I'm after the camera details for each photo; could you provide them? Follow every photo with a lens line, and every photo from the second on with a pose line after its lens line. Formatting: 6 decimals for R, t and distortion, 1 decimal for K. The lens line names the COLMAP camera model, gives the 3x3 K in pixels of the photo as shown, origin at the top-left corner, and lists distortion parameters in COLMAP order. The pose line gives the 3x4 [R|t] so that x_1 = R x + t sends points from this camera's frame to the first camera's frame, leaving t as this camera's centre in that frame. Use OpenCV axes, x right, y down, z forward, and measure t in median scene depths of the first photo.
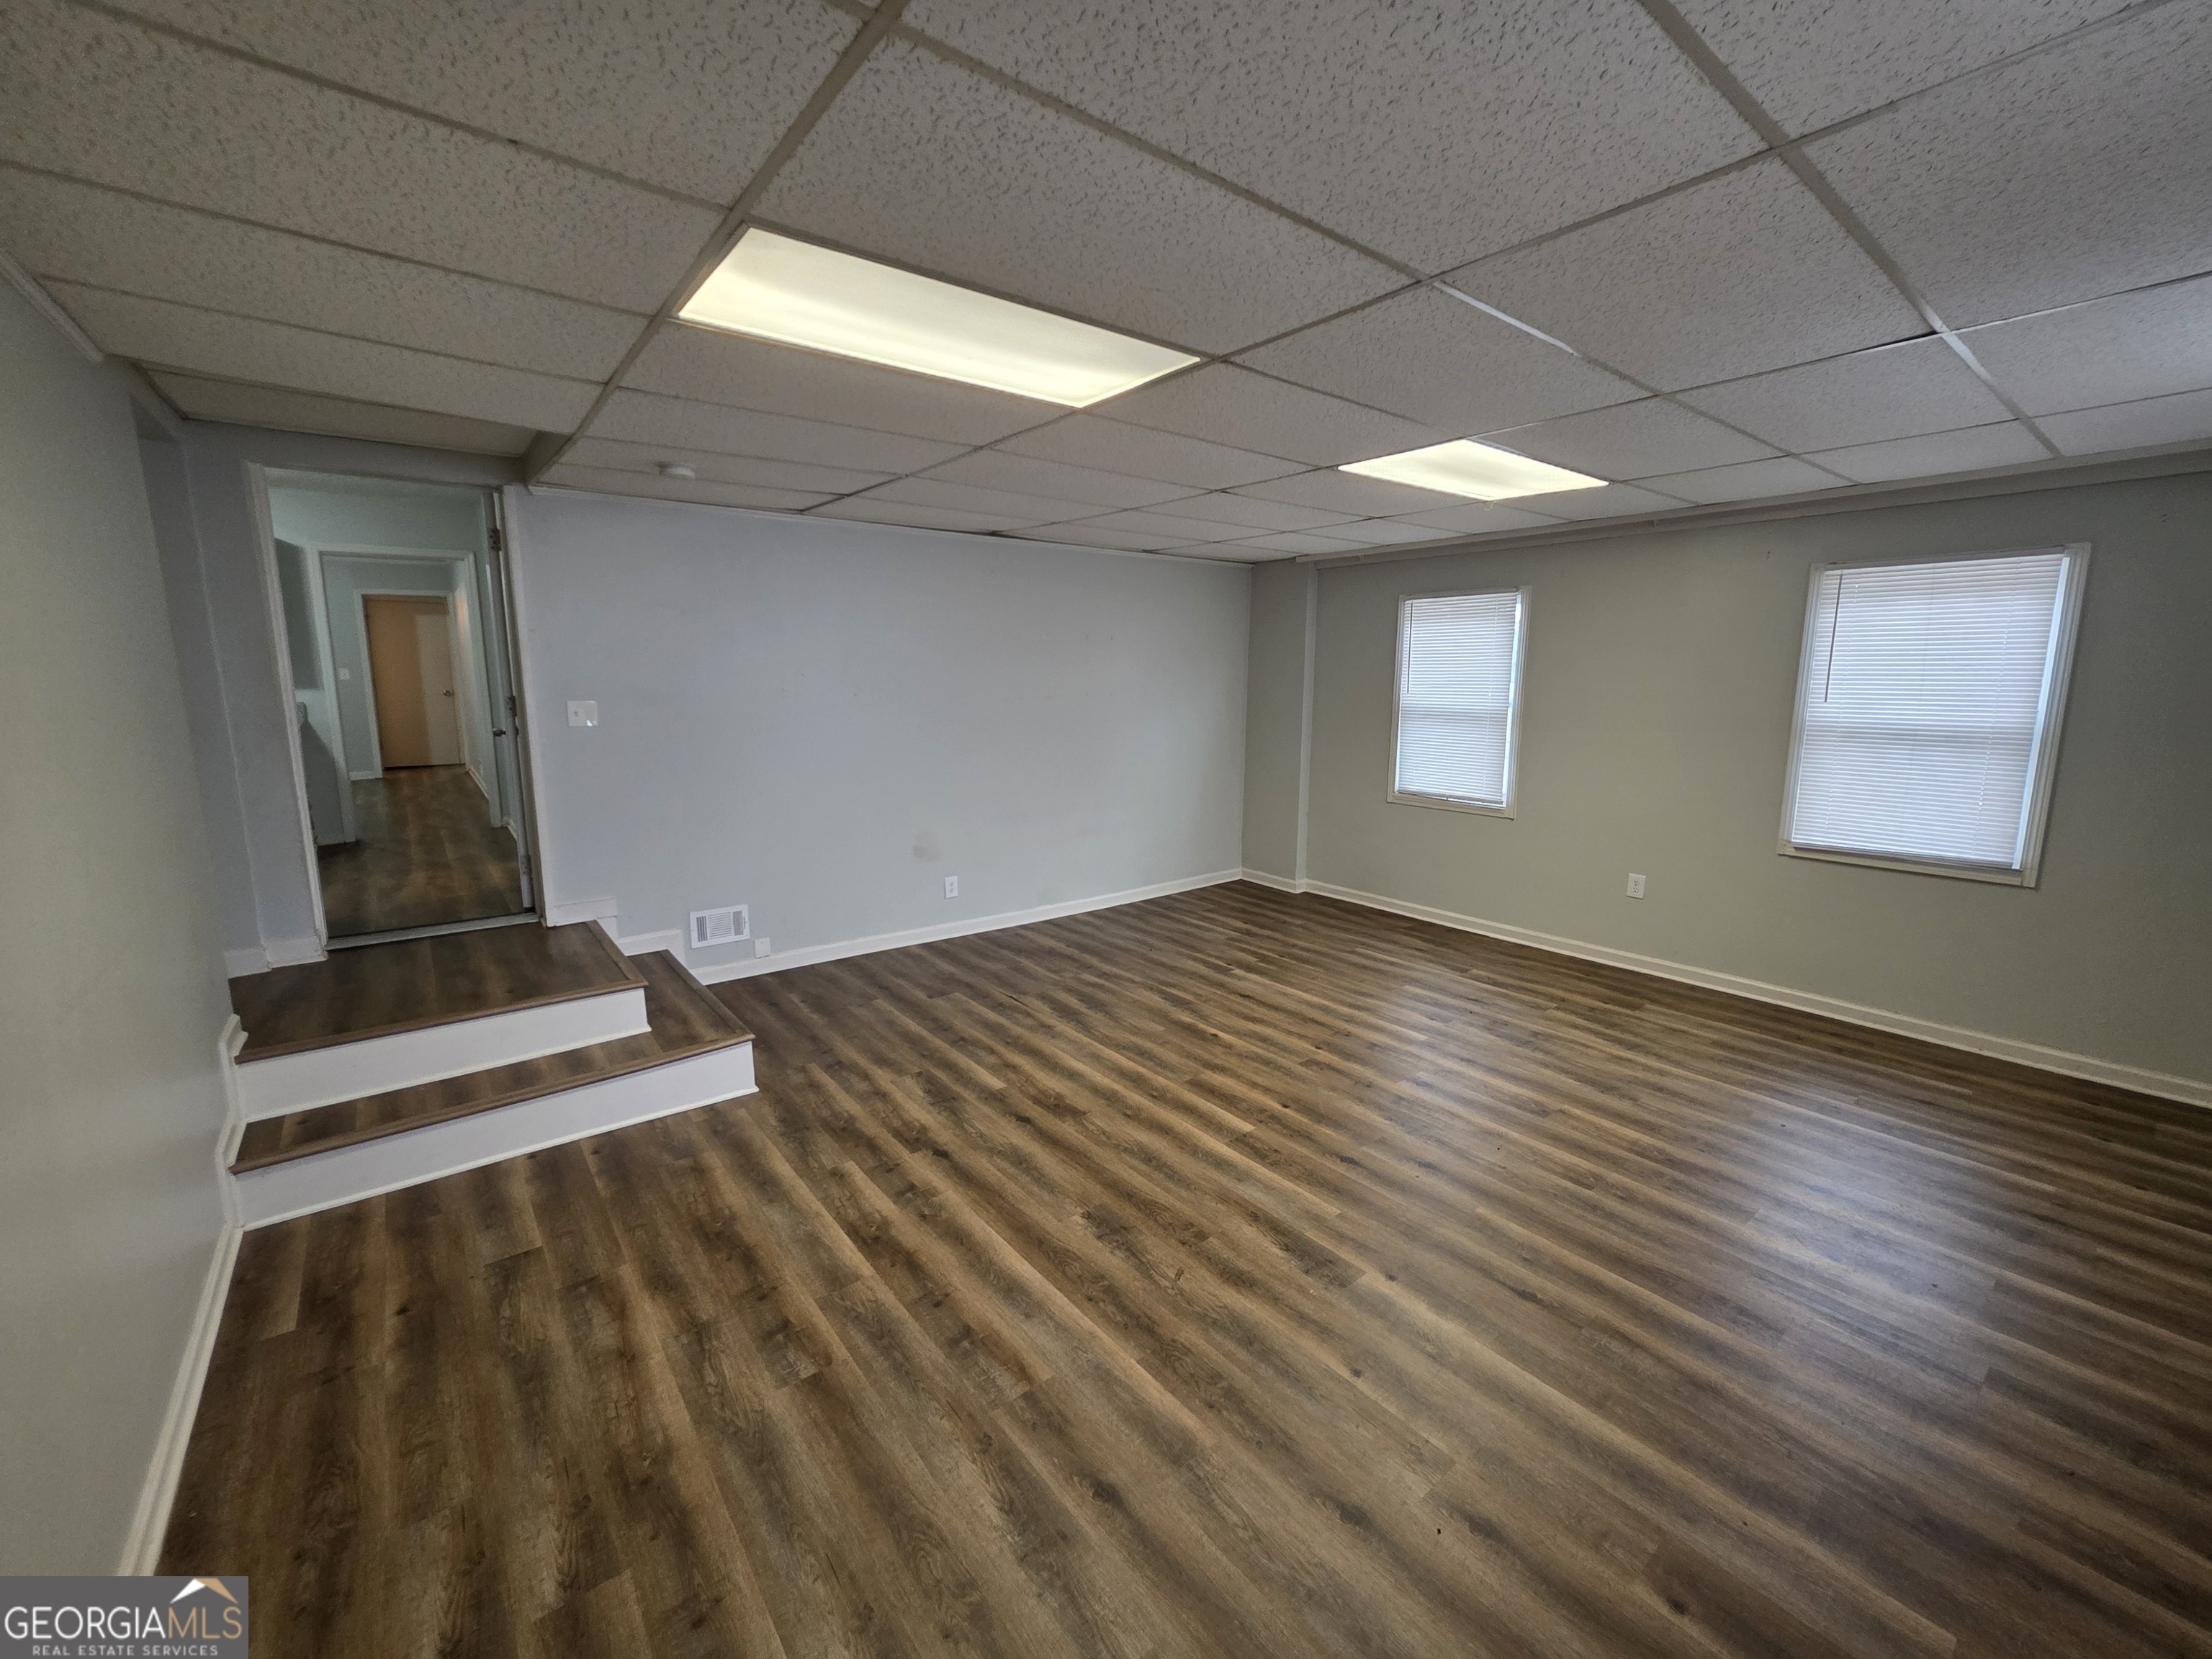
lens RADIAL K [[894.0, 0, 1107.4], [0, 894.0, 821.0], [0, 0, 1]] dist [0.001494, 0.000404]
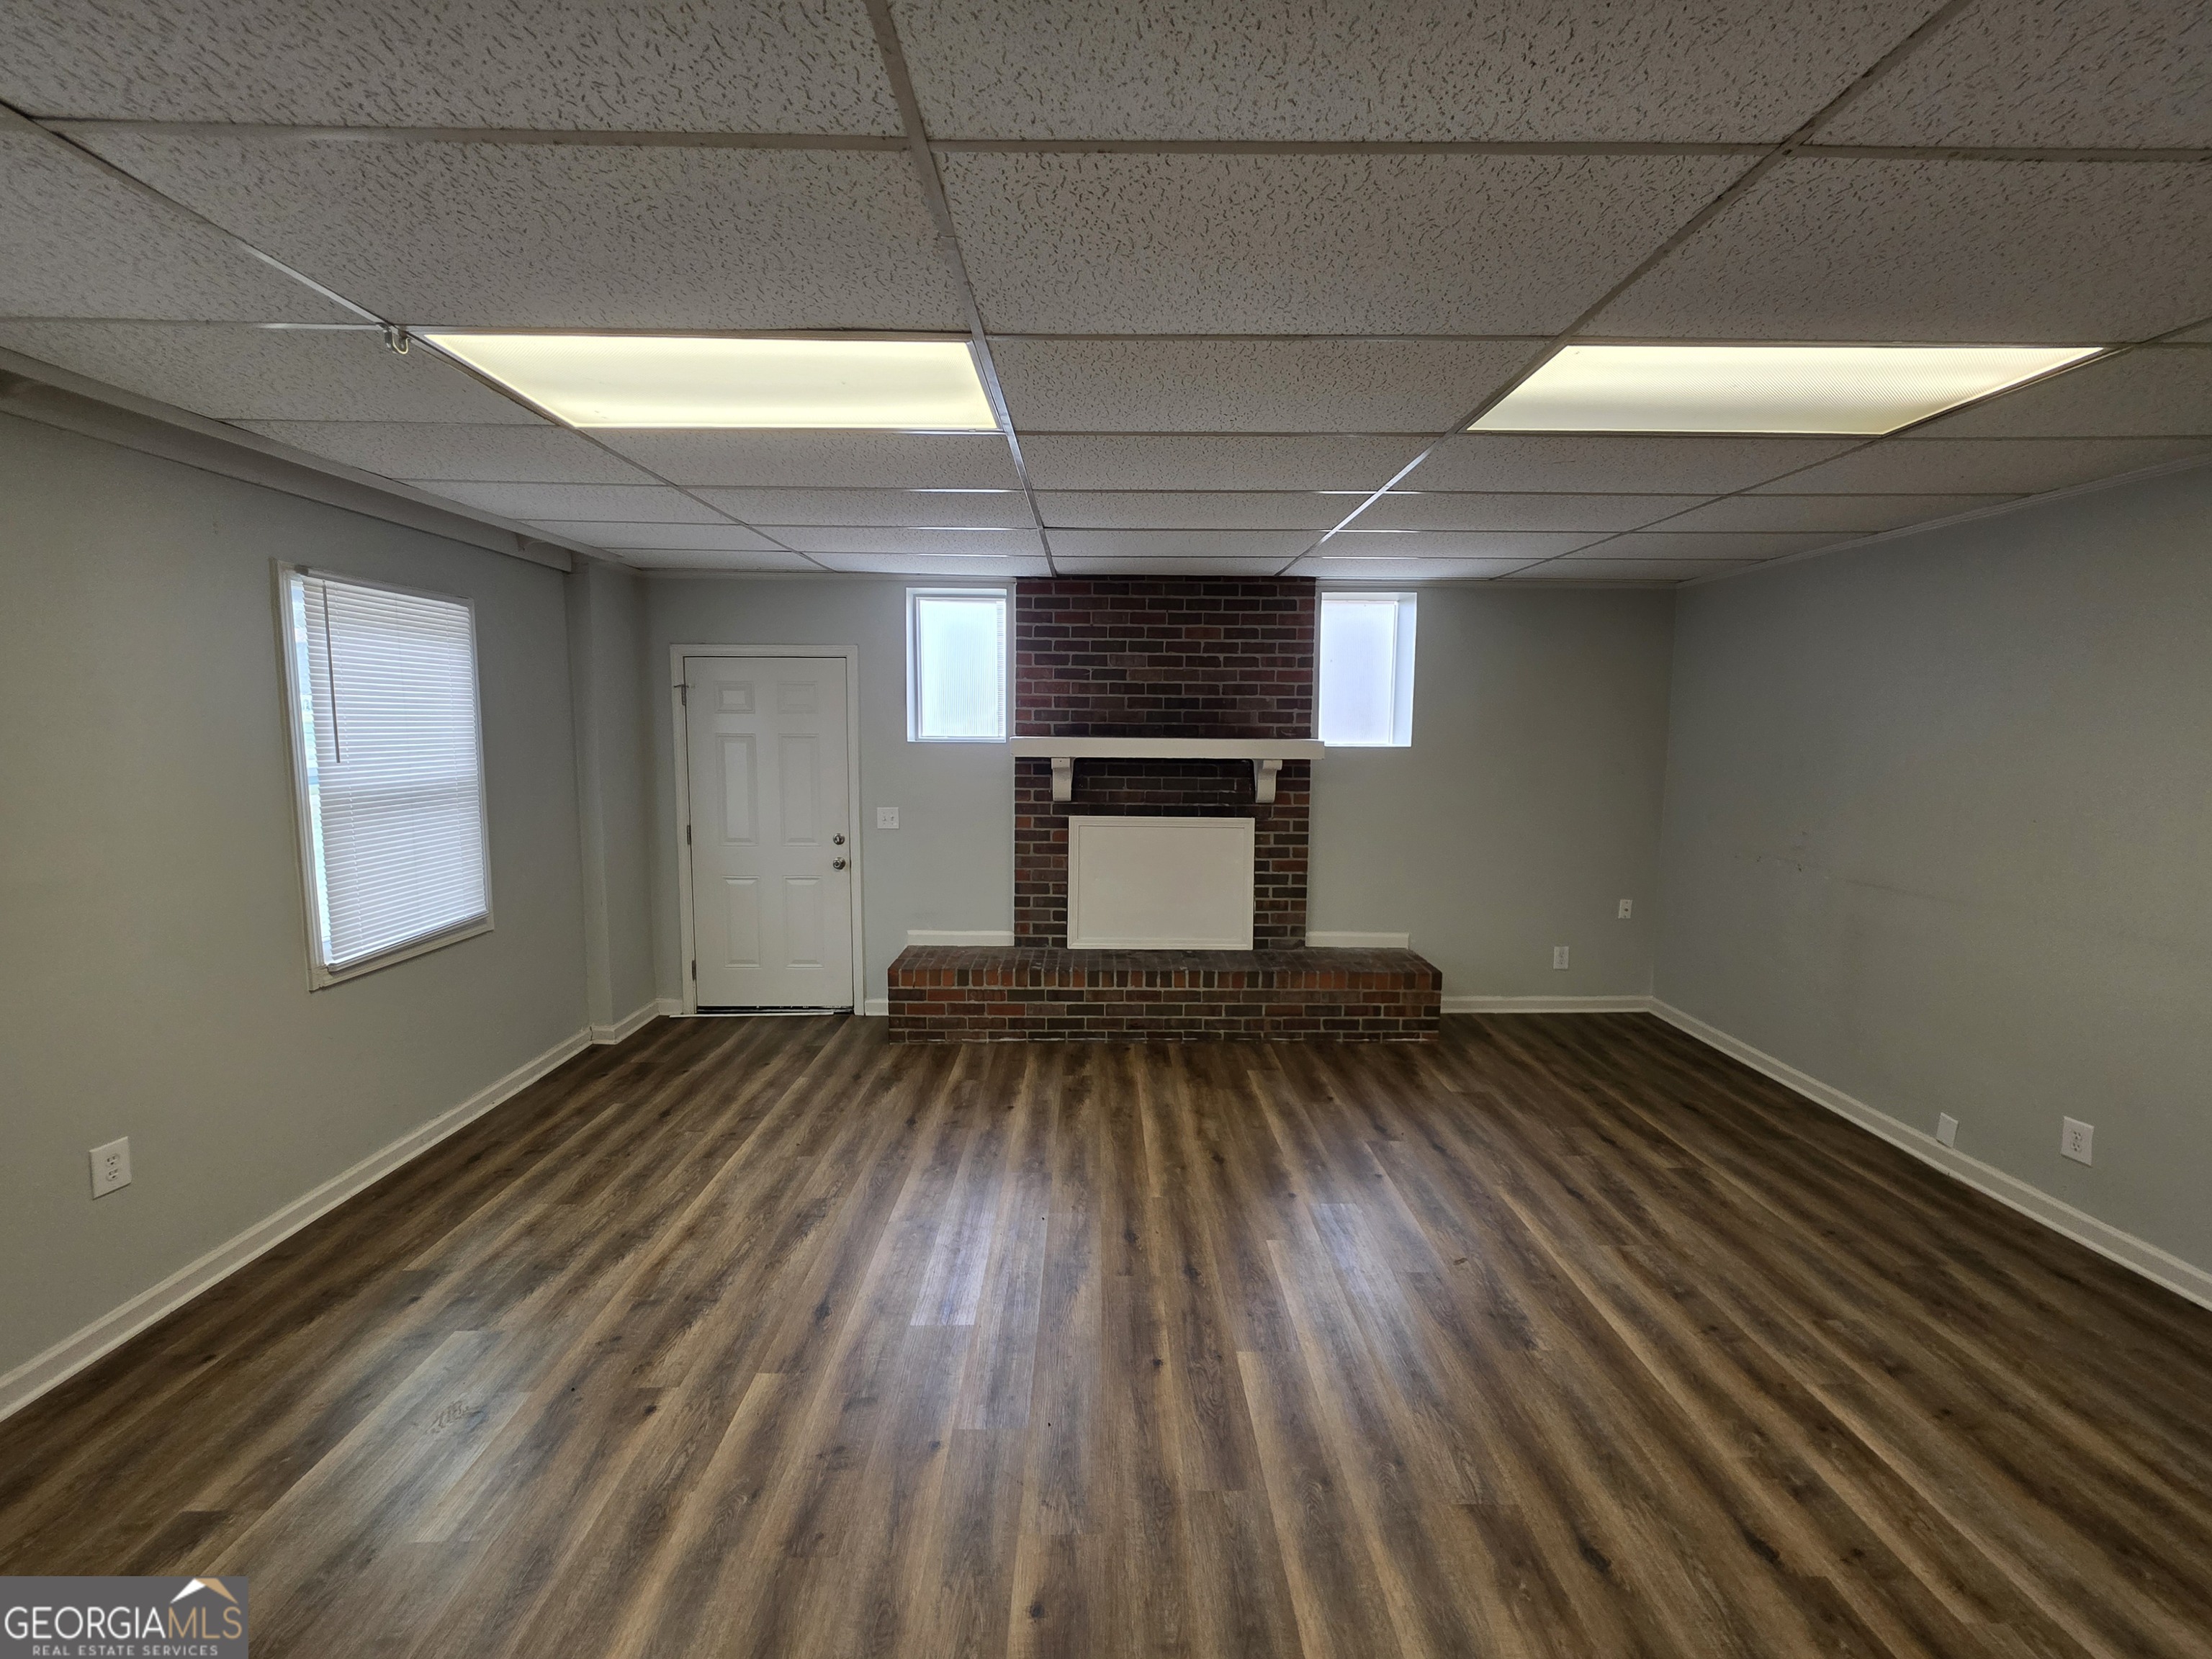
lens RADIAL K [[894.0, 0, 1107.4], [0, 894.0, 821.0], [0, 0, 1]] dist [0.001494, 0.000404]
pose [[-0.791465, -0.070942, 0.607084, -0.172452], [0.095080, 0.966860, 0.236940, -0.272526], [-0.603775, 0.245251, -0.758491, 1.614429]]
